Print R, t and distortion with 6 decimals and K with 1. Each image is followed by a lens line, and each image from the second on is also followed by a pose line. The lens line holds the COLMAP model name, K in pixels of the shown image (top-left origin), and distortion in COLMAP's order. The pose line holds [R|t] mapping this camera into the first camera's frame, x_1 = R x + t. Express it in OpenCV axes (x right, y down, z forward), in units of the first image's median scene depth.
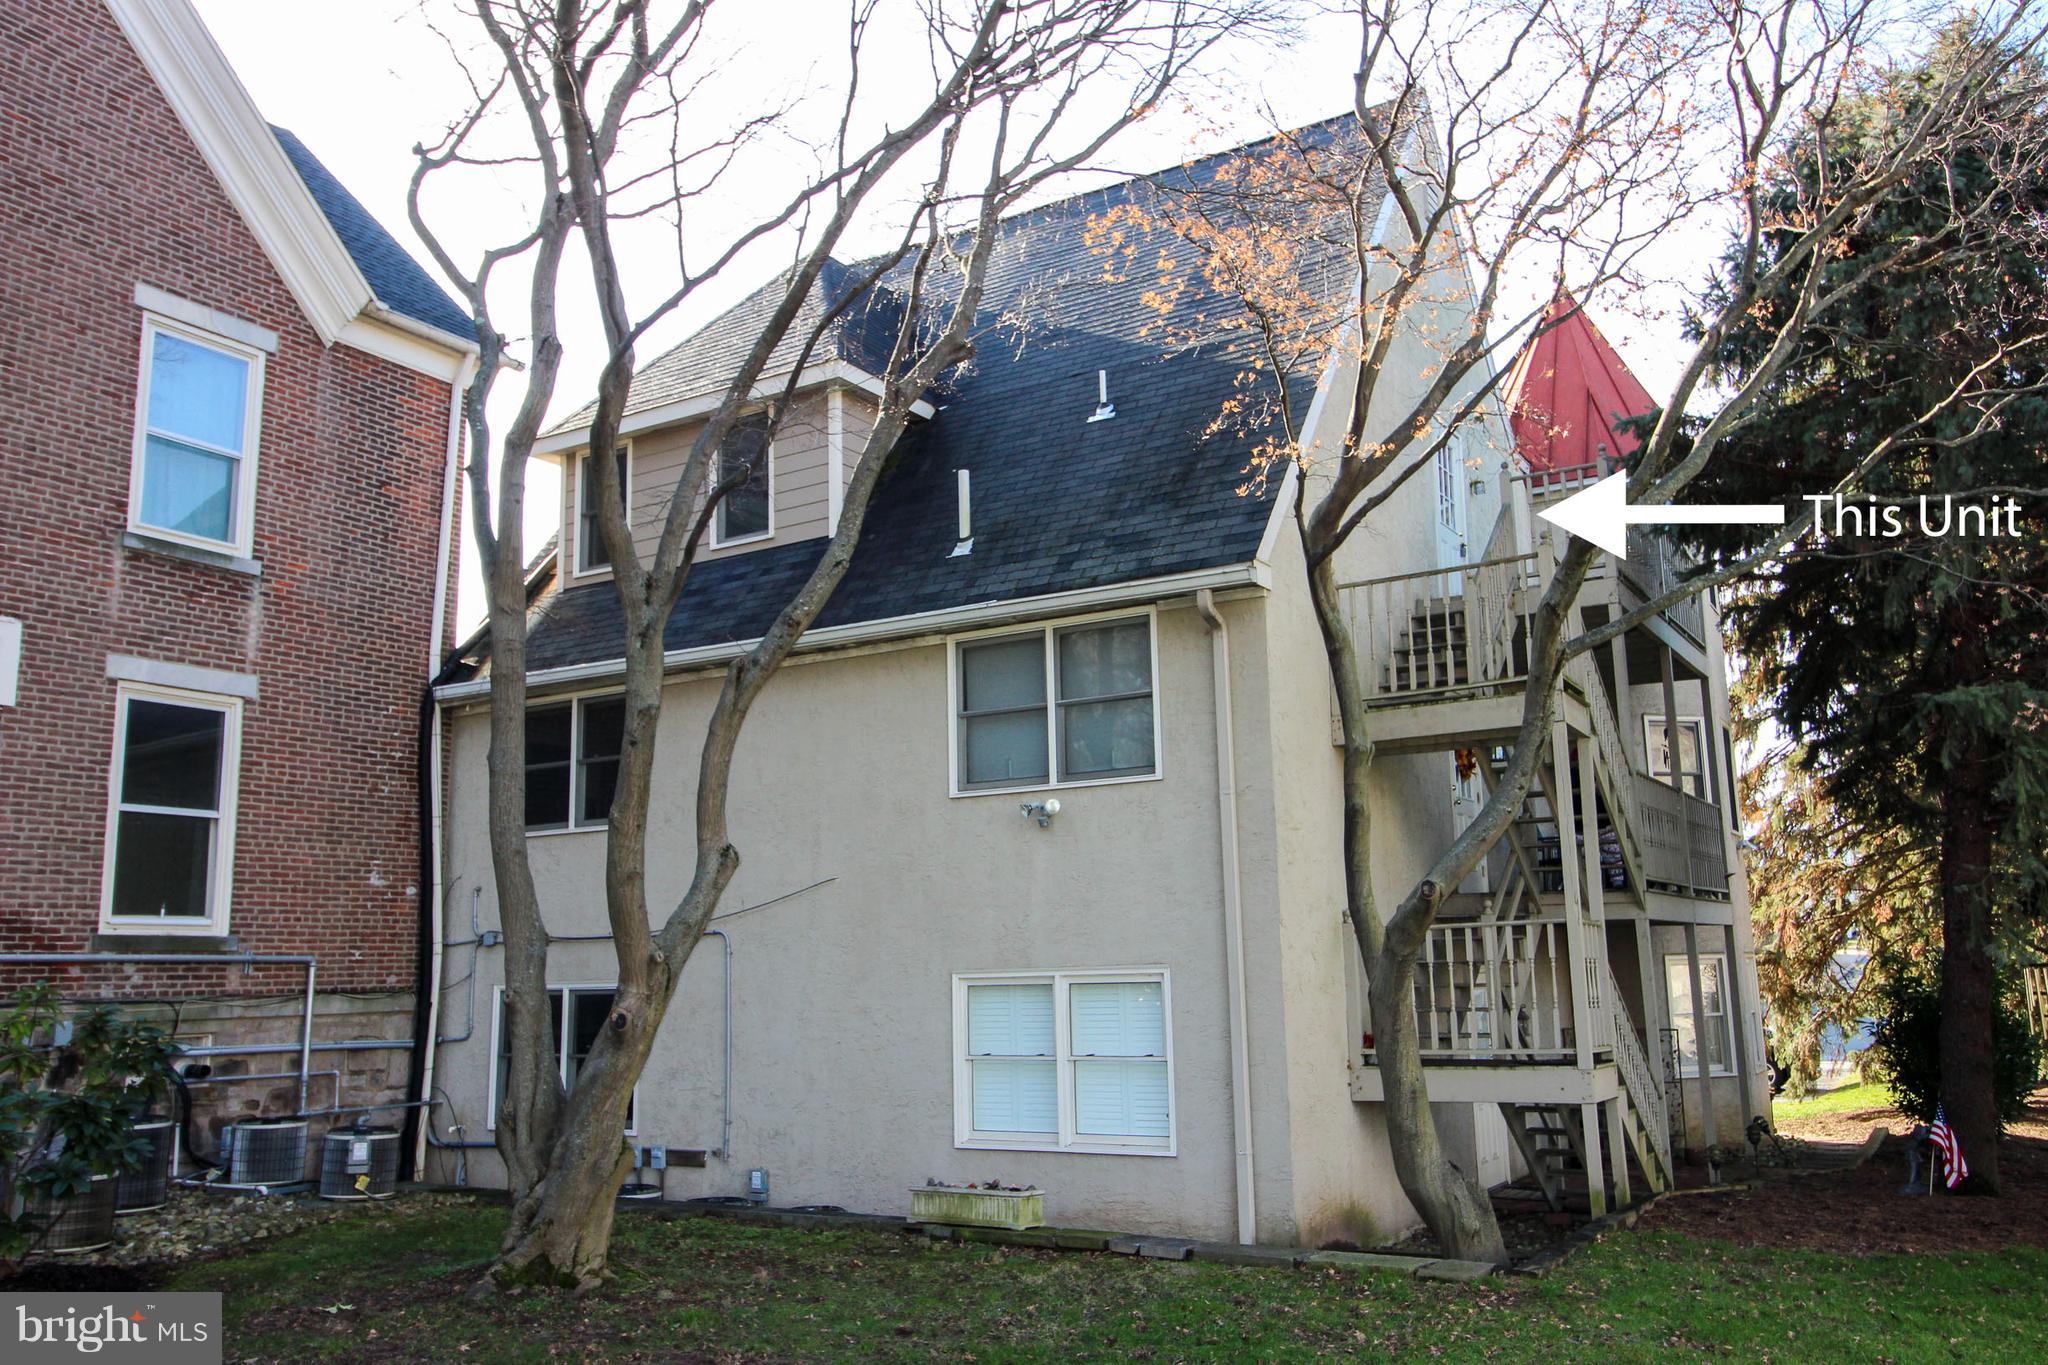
lens RADIAL K [[1471.5, 0, 1020.1], [0, 1471.5, 718.2], [0, 0, 1]] dist [0.004031, -0.001699]
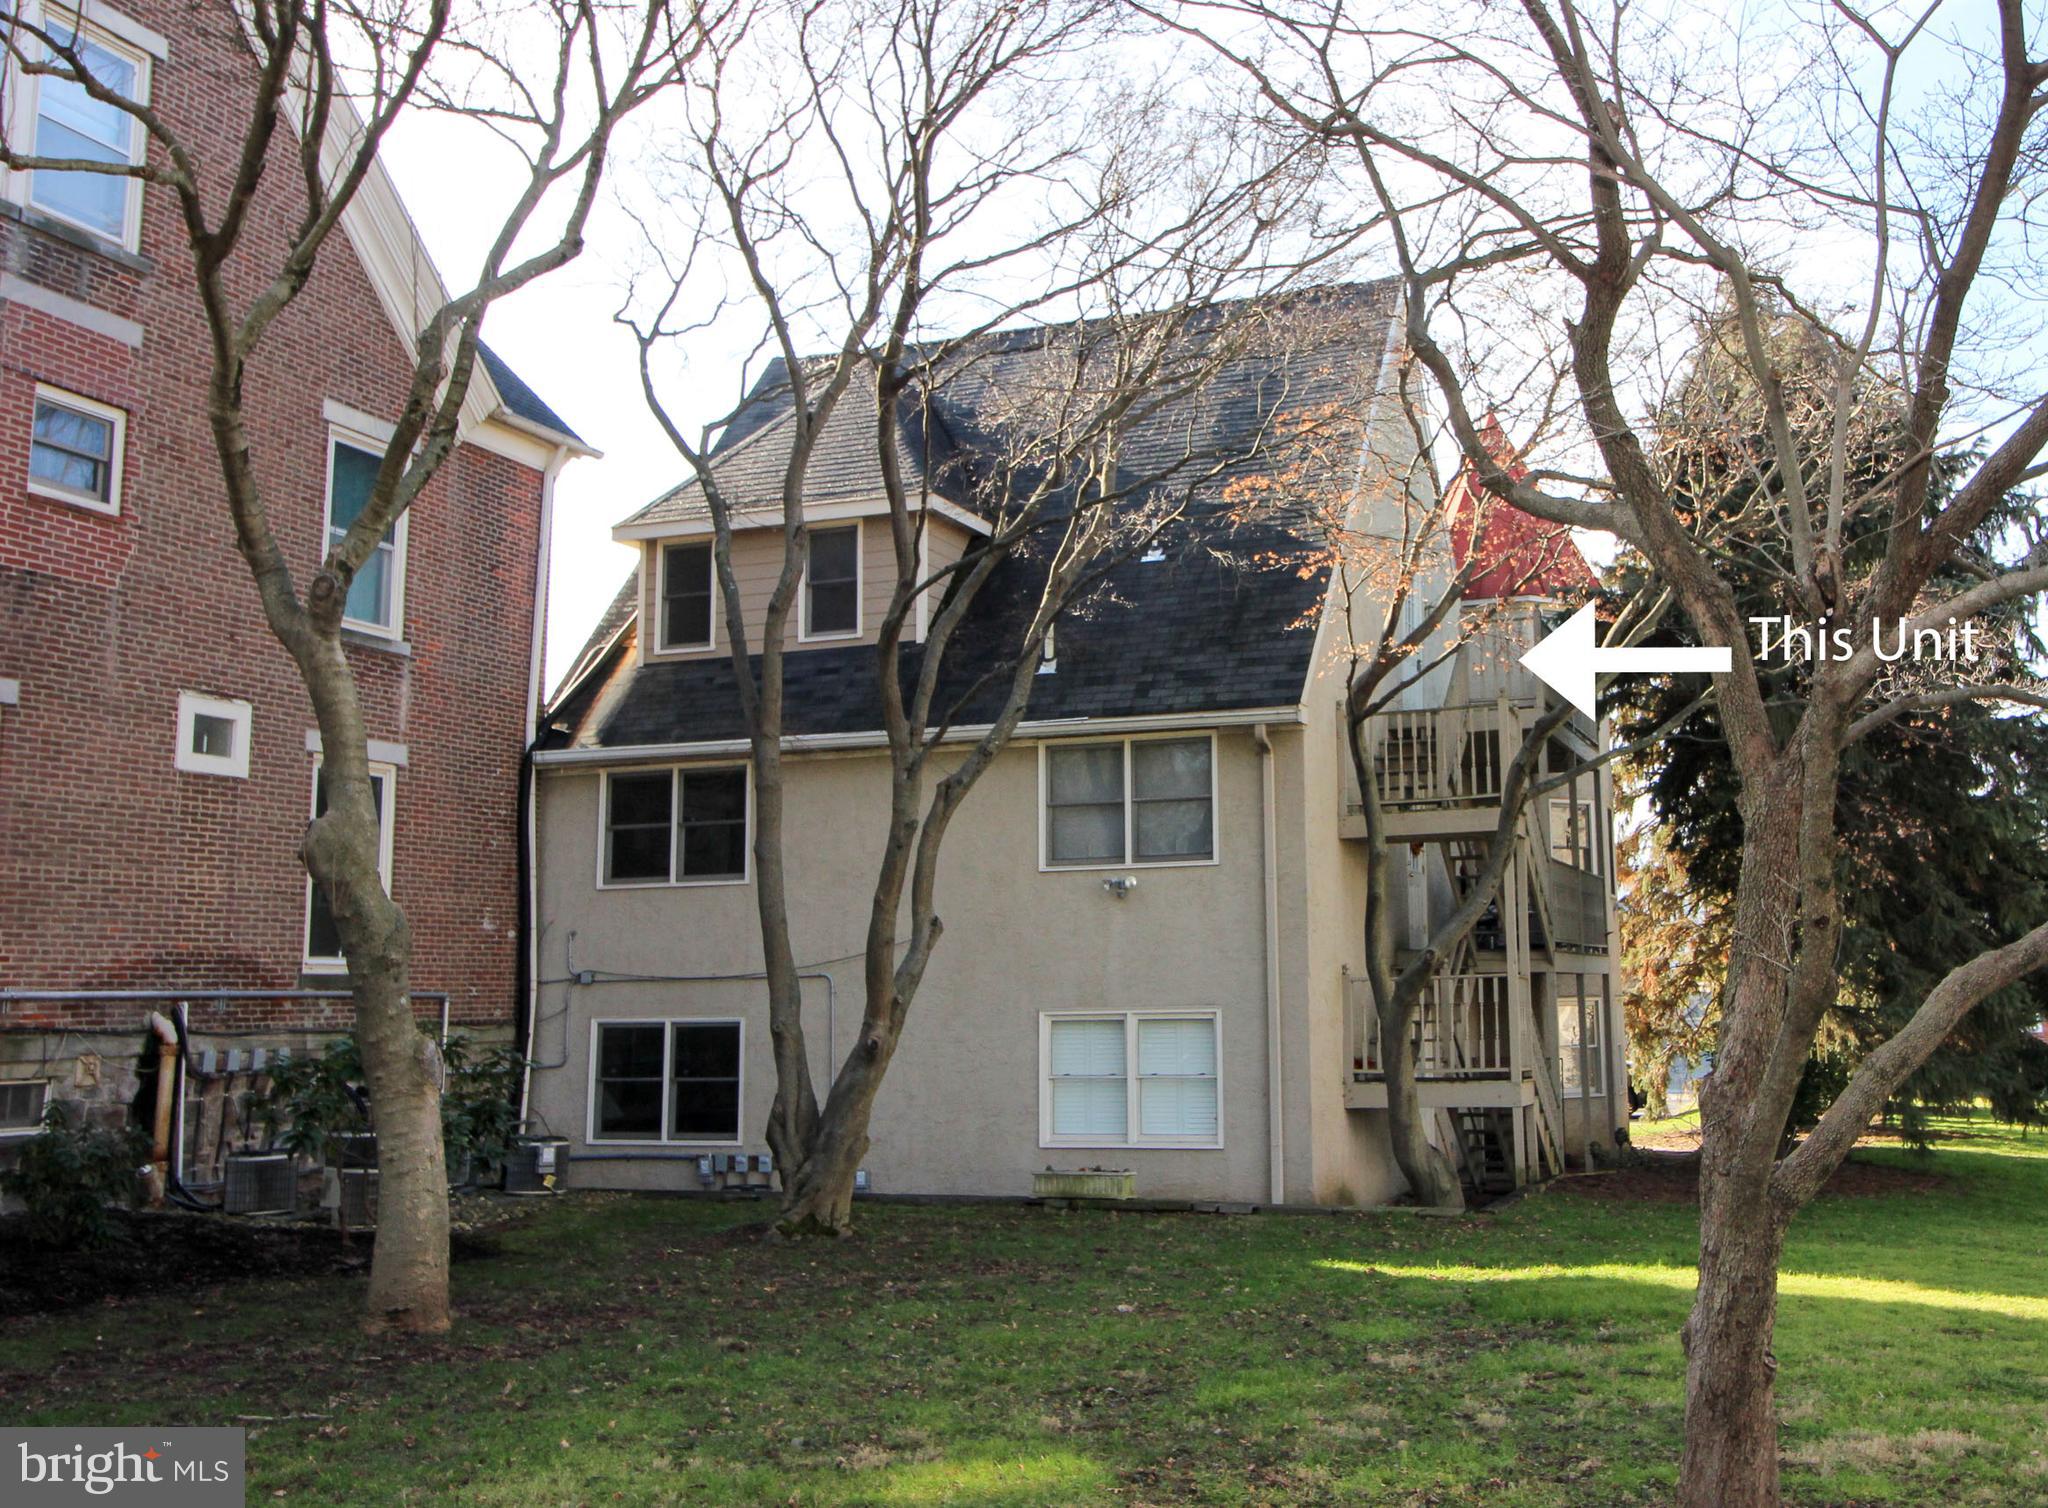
lens RADIAL K [[1978.2, 0, 1024.0], [0, 1978.2, 754.0], [0, 0, 1]] dist [0.000118, 0.002418]
pose [[0.983221, 0.028272, 0.180213, -0.343593], [-0.036475, 0.998436, 0.042370, -0.109042], [-0.178734, -0.048232, 0.982715, -0.603973]]
